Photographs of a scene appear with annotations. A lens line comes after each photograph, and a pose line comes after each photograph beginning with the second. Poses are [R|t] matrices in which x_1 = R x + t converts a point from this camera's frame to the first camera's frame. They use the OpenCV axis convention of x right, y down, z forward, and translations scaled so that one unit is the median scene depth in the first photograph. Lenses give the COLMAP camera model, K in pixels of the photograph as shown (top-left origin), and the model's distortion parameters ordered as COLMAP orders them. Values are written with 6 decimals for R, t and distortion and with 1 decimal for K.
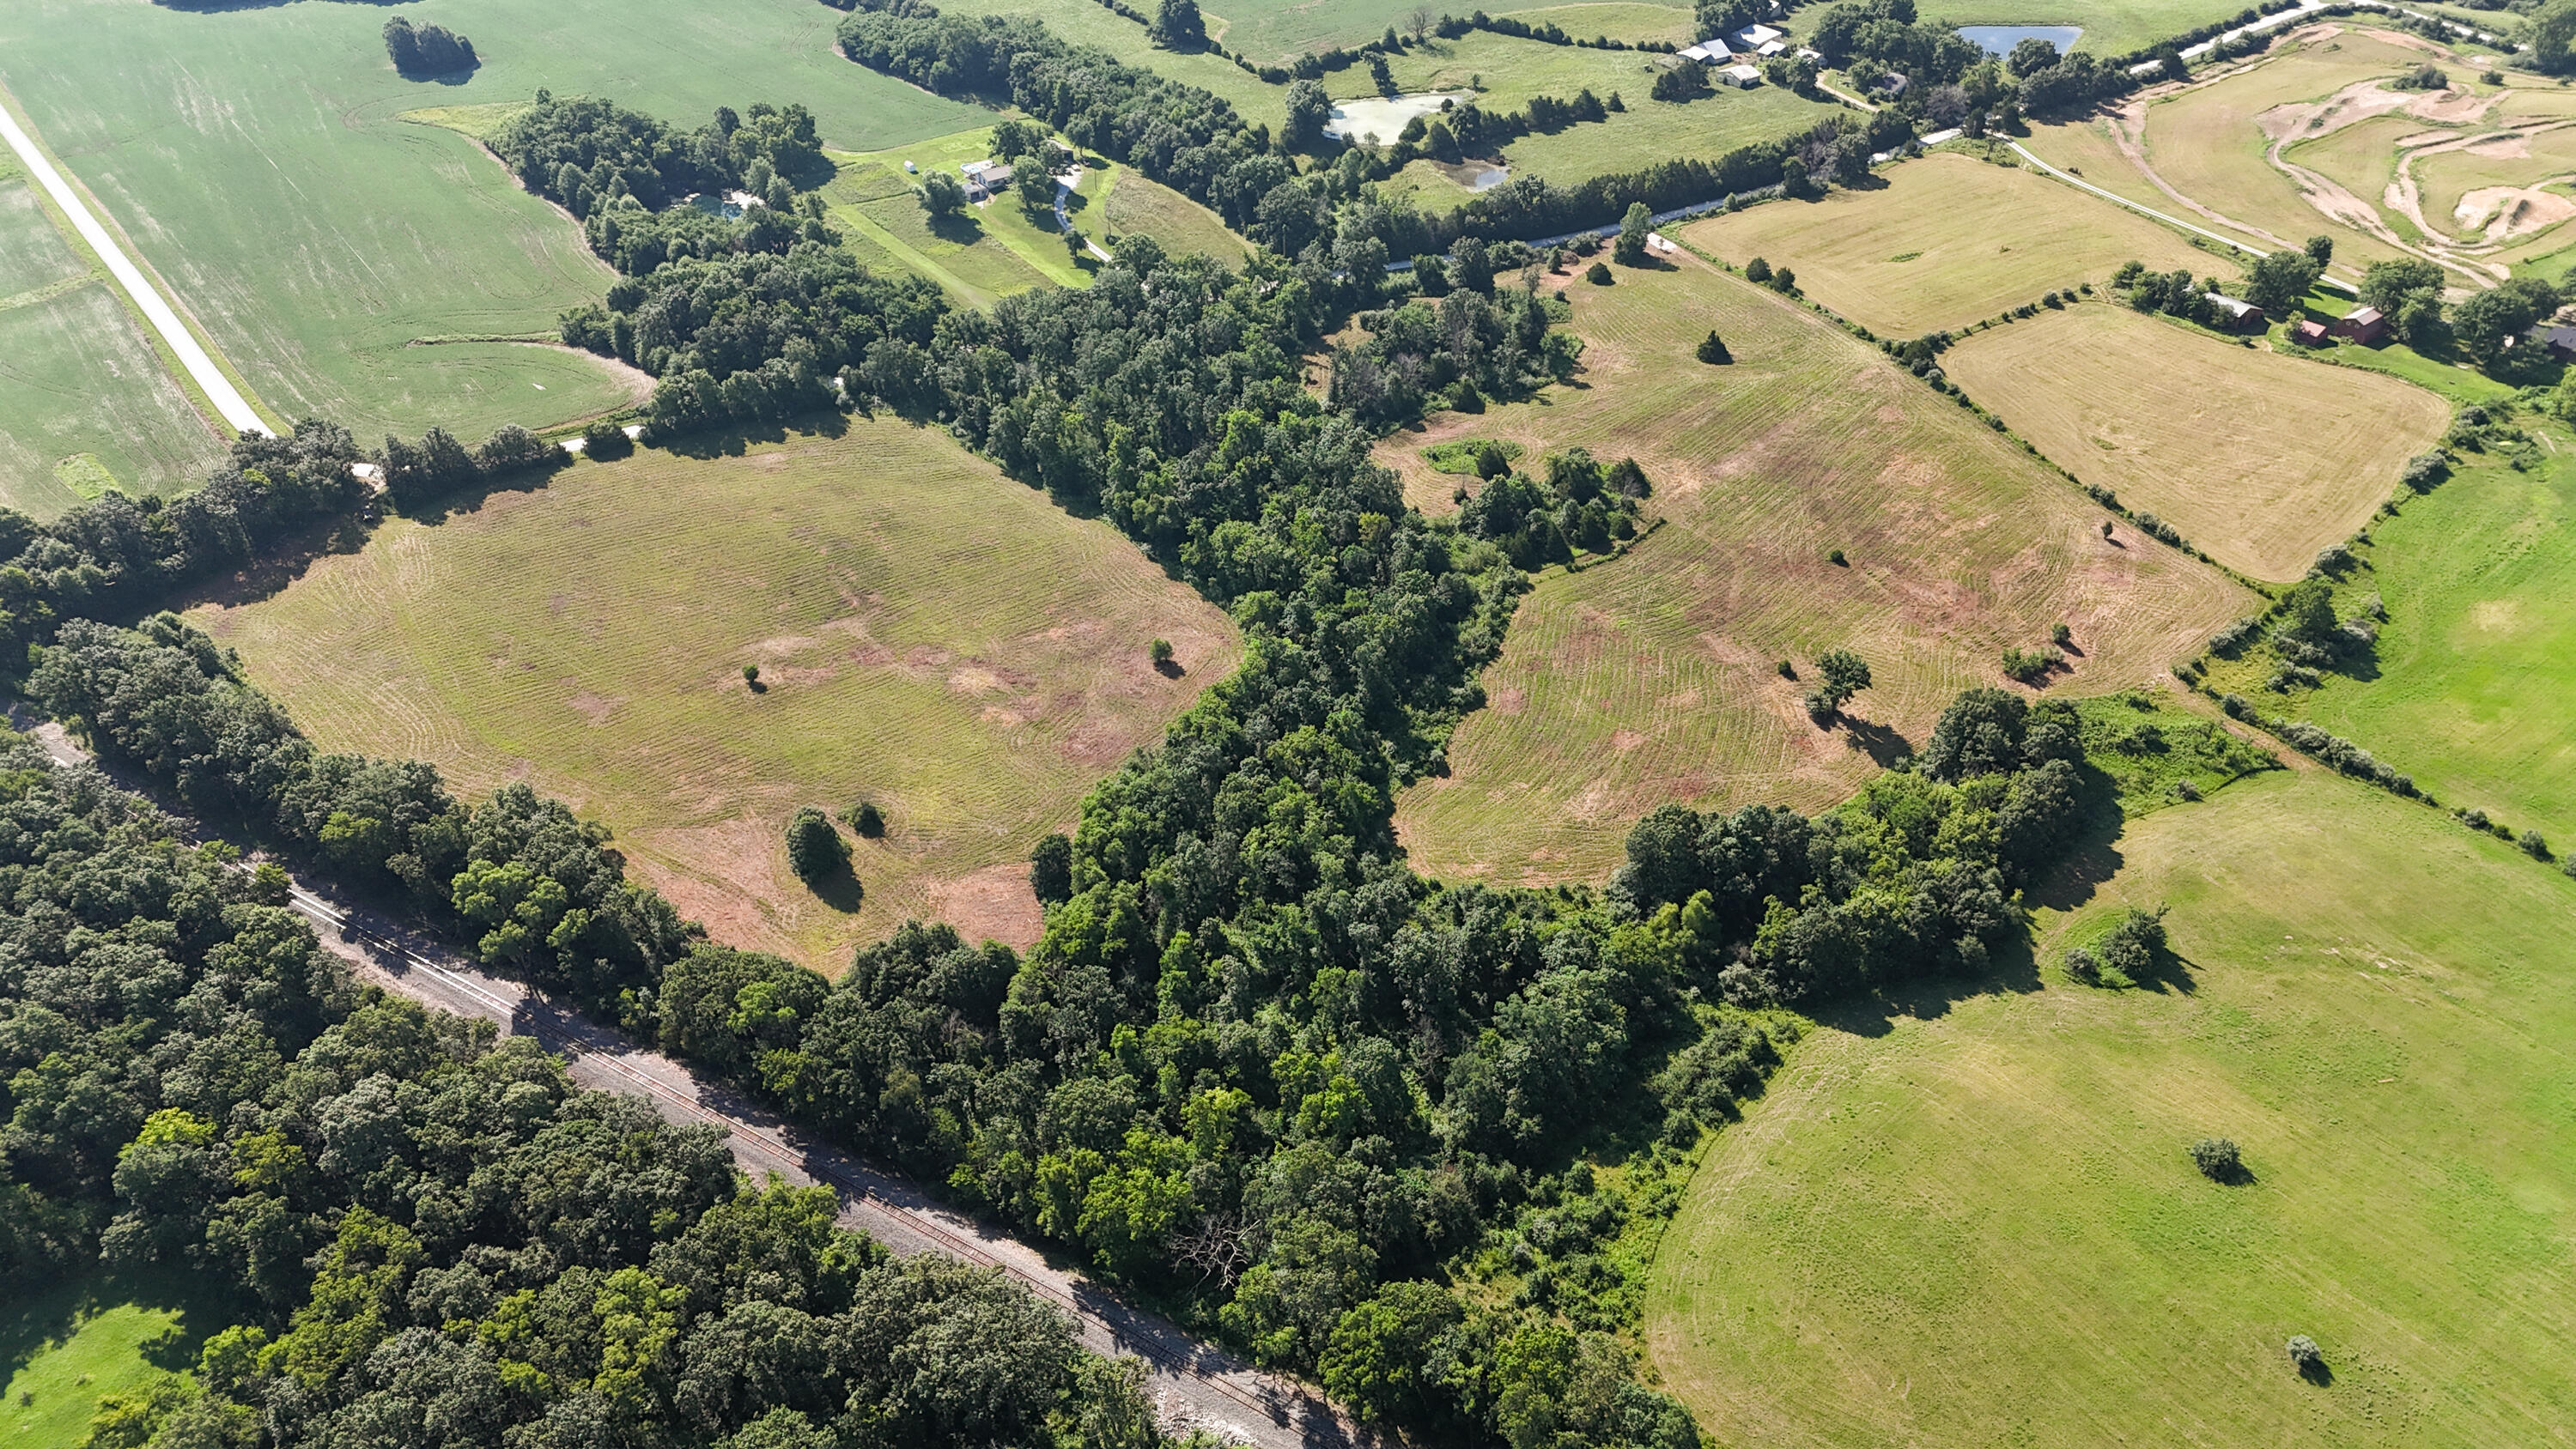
lens RADIAL K [[1885.1, 0, 1295.5], [0, 1885.1, 741.8], [0, 0, 1]] dist [0.065977, -0.058040]
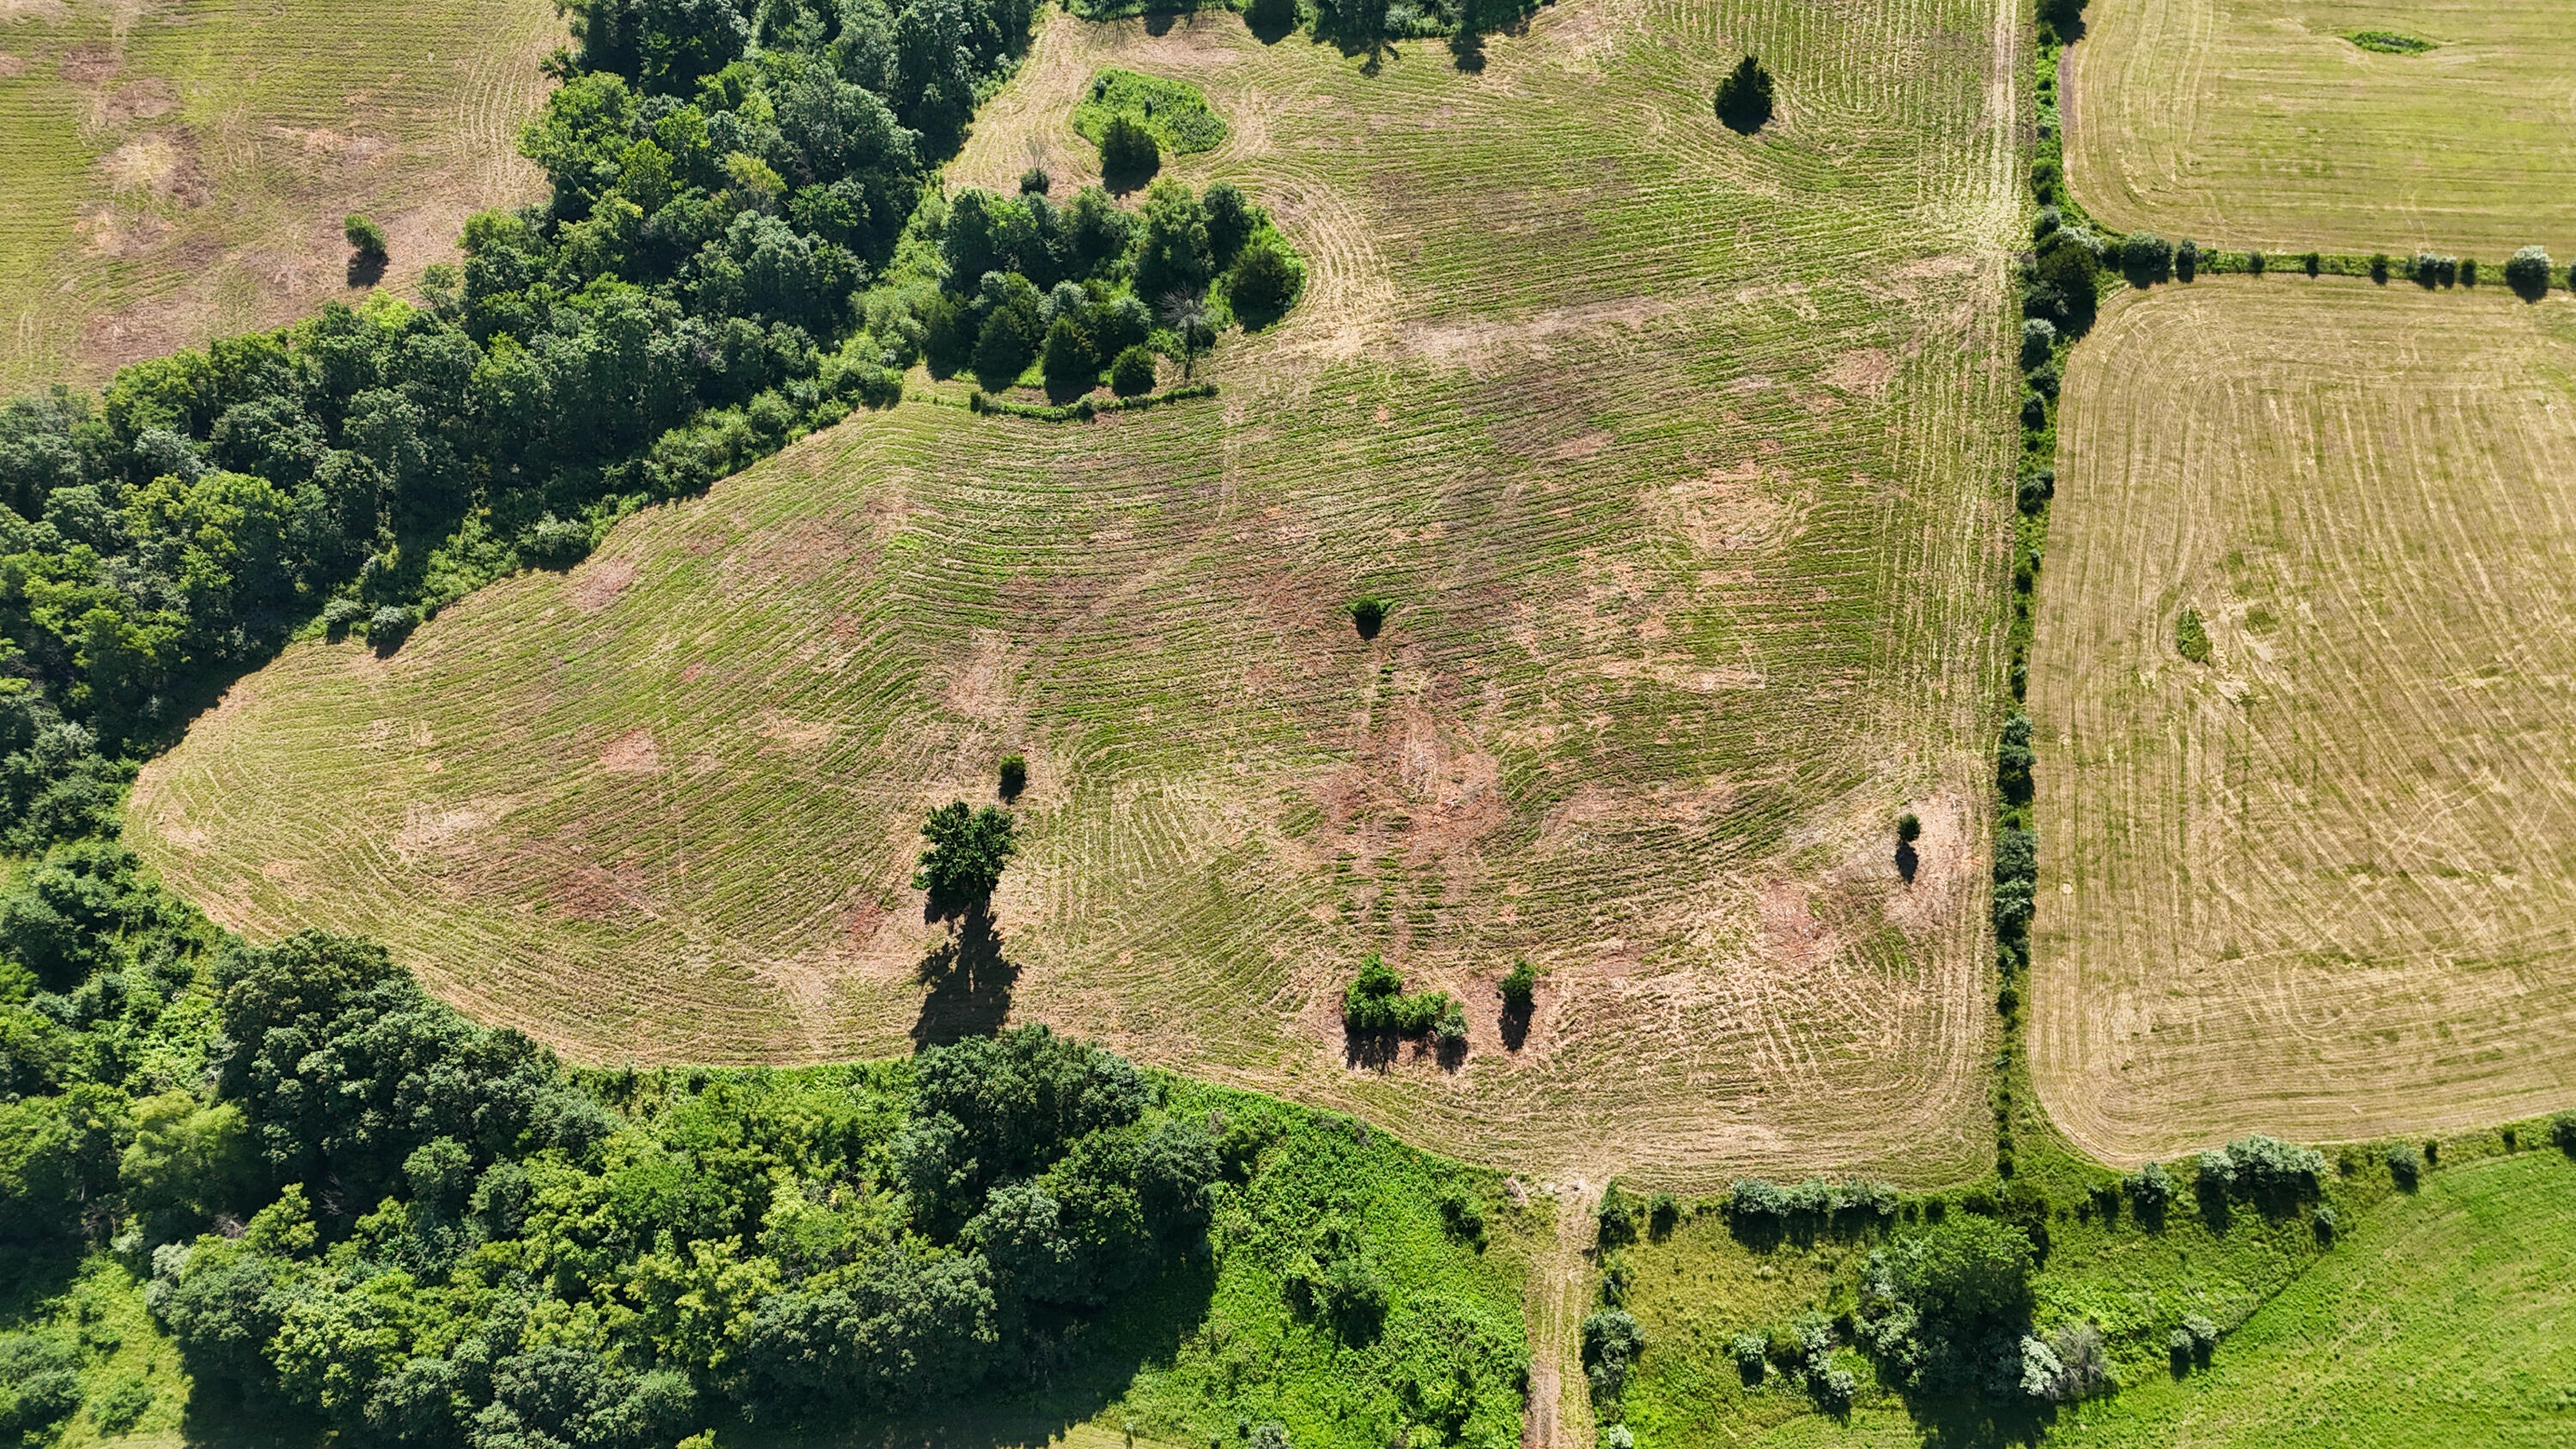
lens RADIAL K [[1885.1, 0, 1295.5], [0, 1885.1, 741.8], [0, 0, 1]] dist [0.065977, -0.058040]
pose [[0.791037, 0.514567, -0.330880, 0.434898], [-0.357909, 0.827896, 0.431845, -0.269786], [0.496147, -0.223180, 0.839064, 0.514627]]
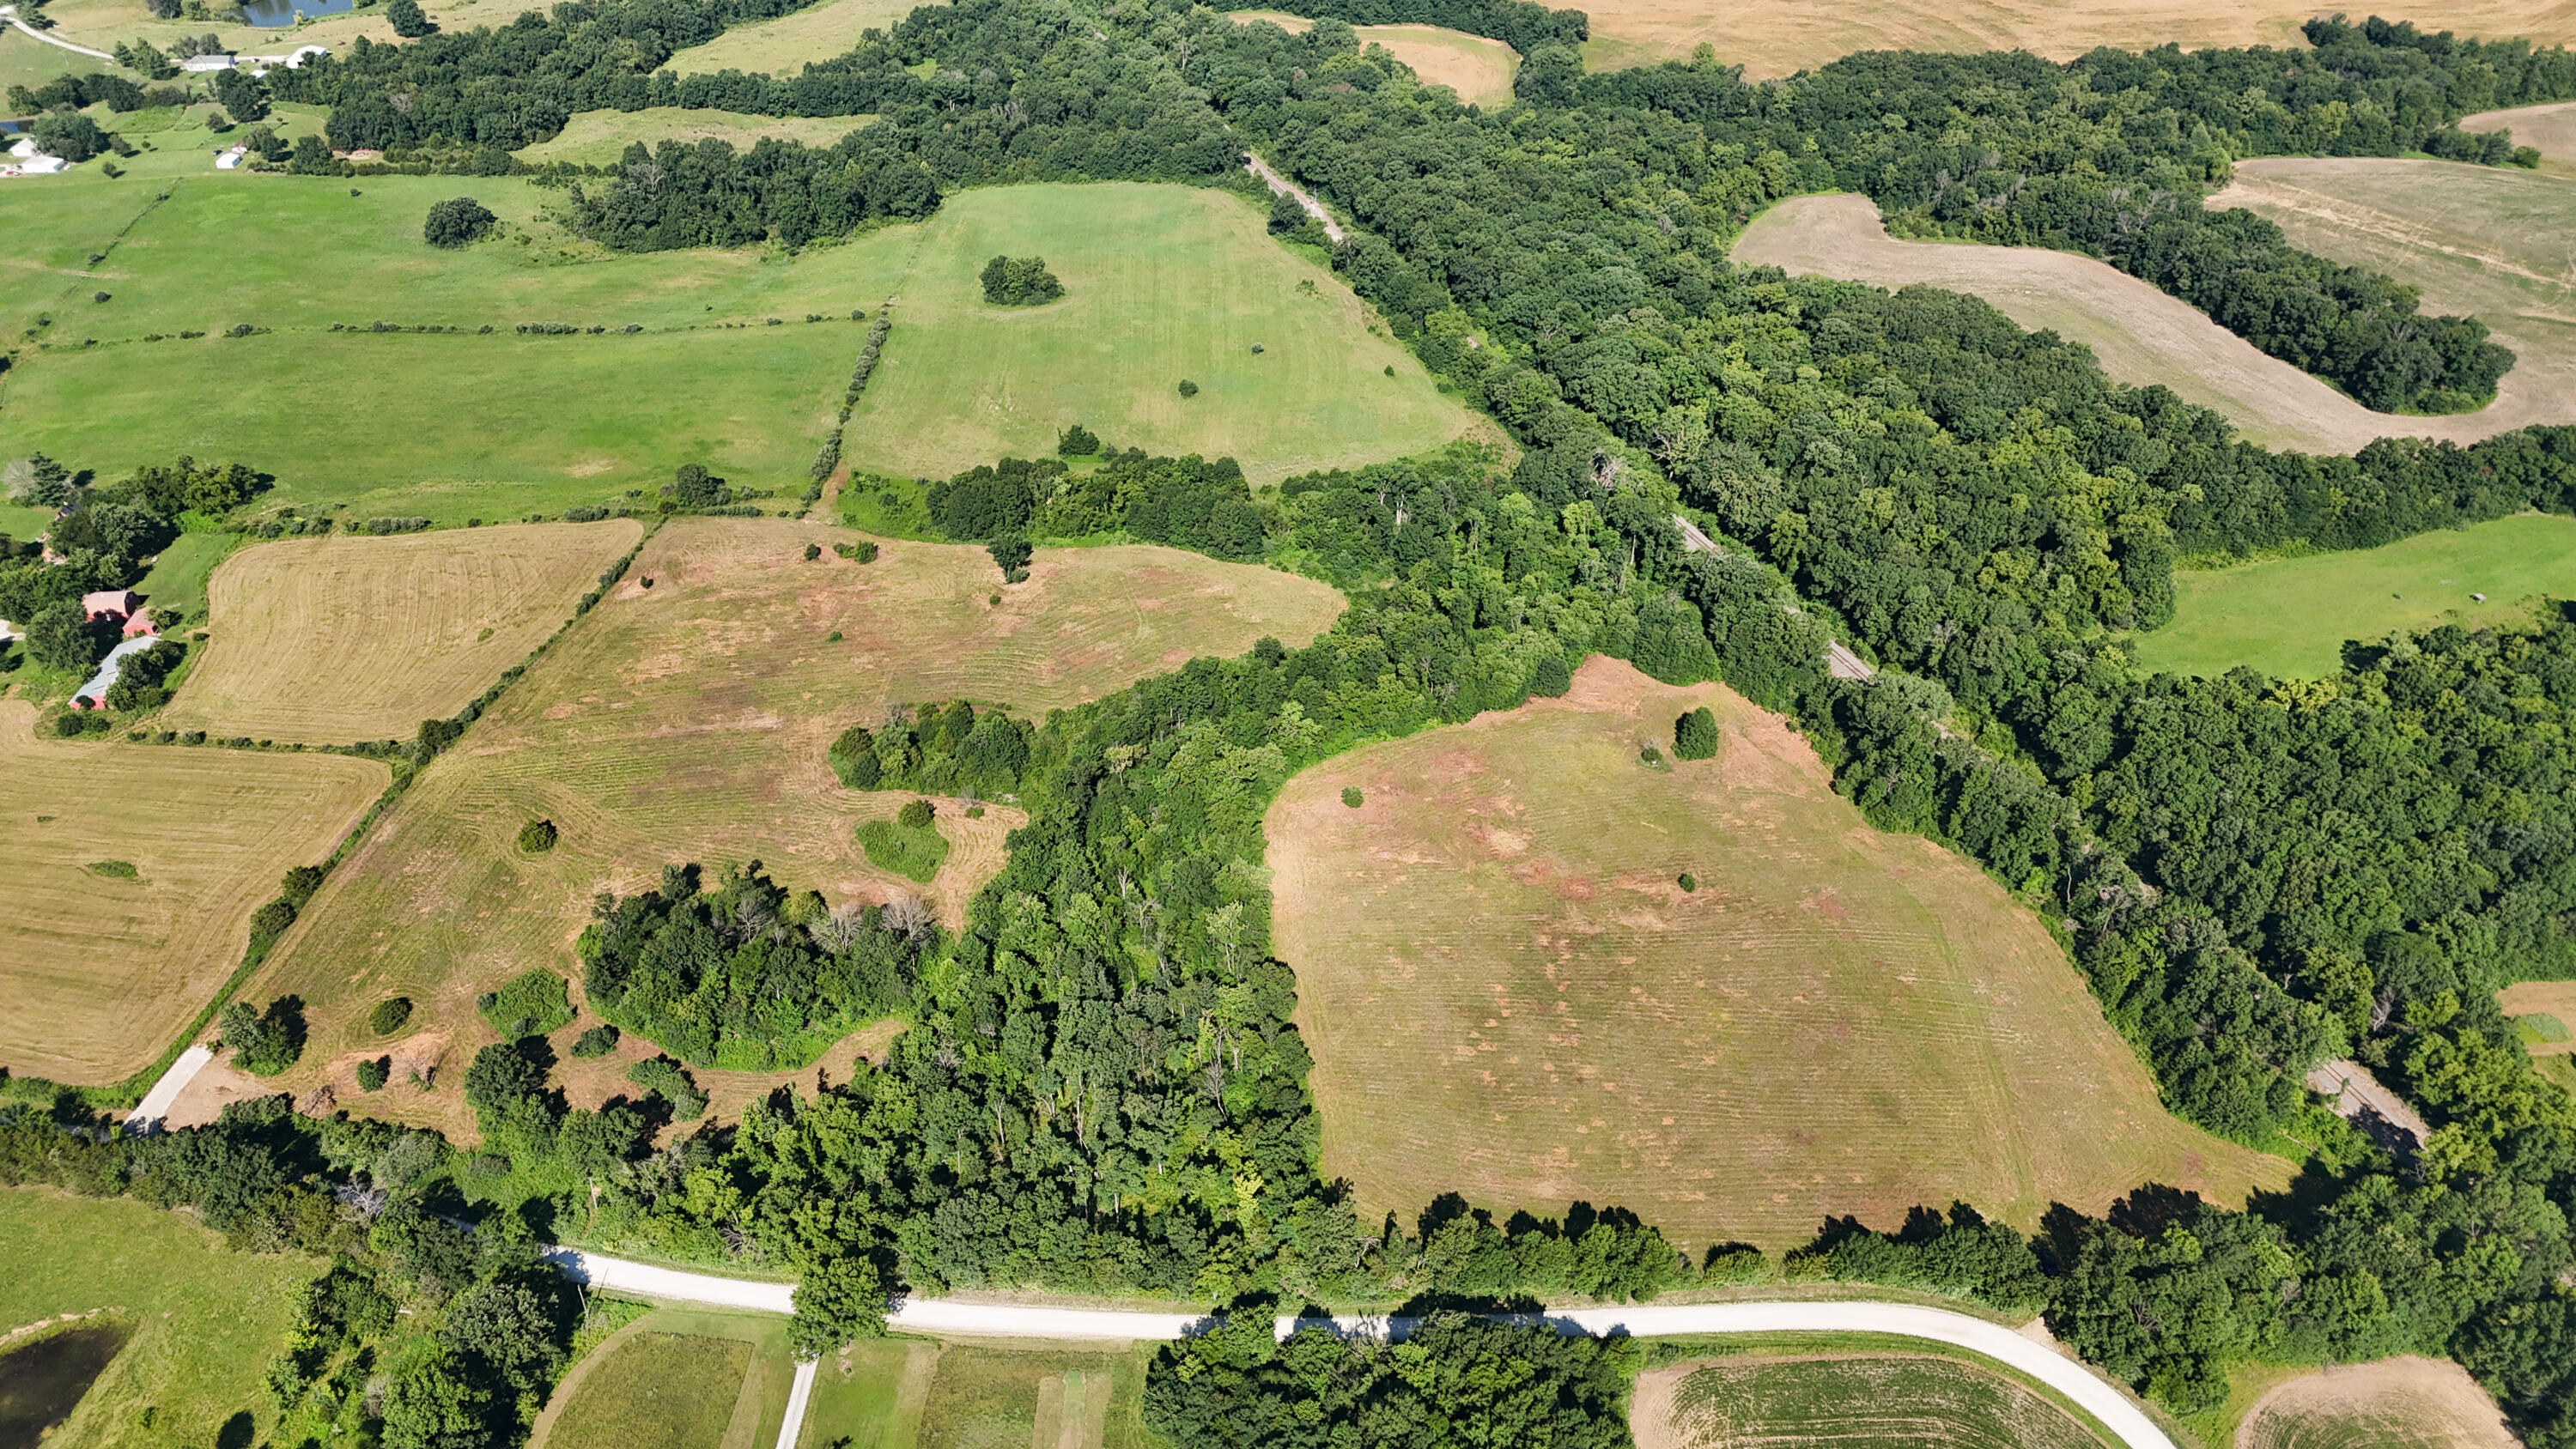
lens RADIAL K [[1885.1, 0, 1295.5], [0, 1885.1, 741.8], [0, 0, 1]] dist [0.065977, -0.058040]
pose [[-0.809865, -0.349837, 0.470885, -0.514879], [0.351316, 0.353594, 0.866919, -0.962749], [-0.469782, 0.867517, -0.163460, 1.056279]]
